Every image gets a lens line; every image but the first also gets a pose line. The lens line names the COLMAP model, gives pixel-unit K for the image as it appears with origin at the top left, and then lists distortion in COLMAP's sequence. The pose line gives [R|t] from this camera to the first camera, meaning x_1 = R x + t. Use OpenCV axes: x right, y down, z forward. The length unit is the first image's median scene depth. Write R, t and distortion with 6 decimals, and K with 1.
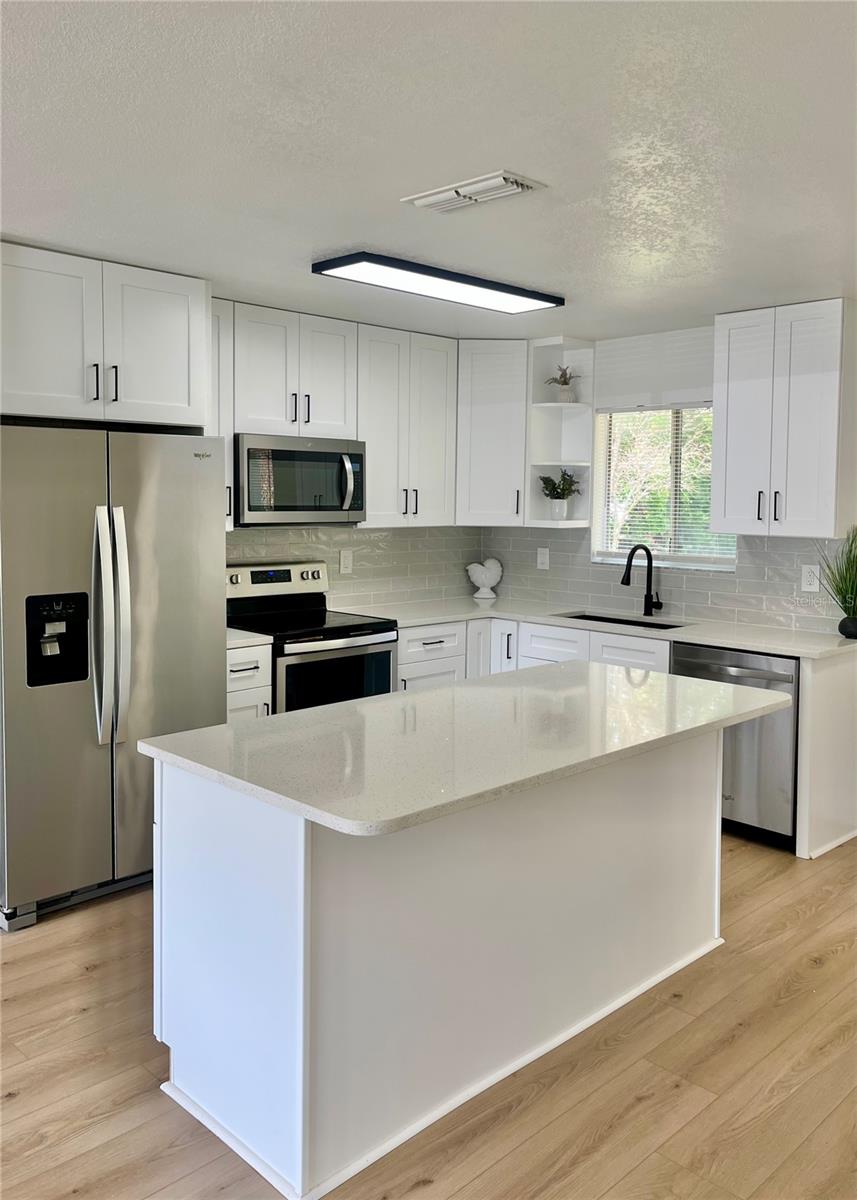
lens RADIAL K [[973.8, 0, 410.7], [0, 973.8, 537.4], [0, 0, 1]] dist [0.005077, -0.003256]
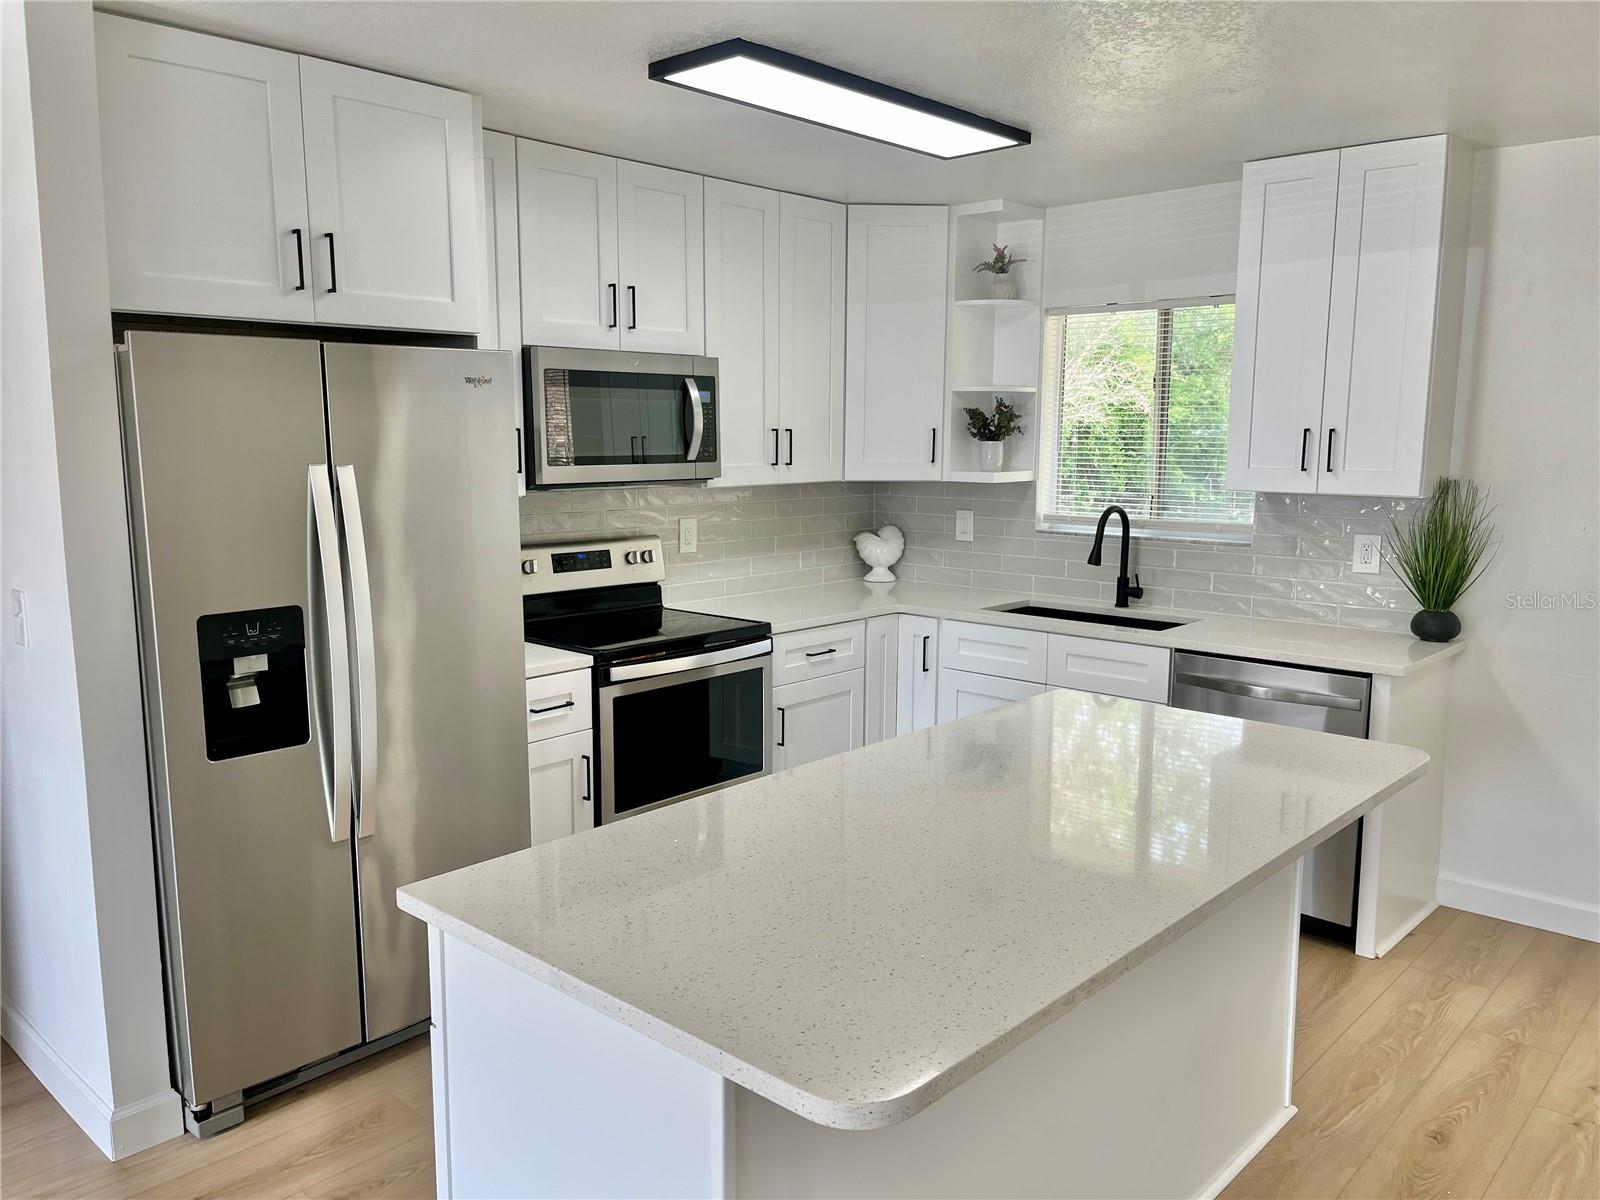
lens RADIAL K [[1219.1, 0, 800.0], [0, 1219.1, 600.0], [0, 0, 1]] dist [0.001800, 0.005101]
pose [[0.998164, -0.016615, 0.058250, -0.044577], [0.010947, 0.995291, 0.096310, -0.013528], [-0.059576, -0.095495, 0.993645, 0.156601]]
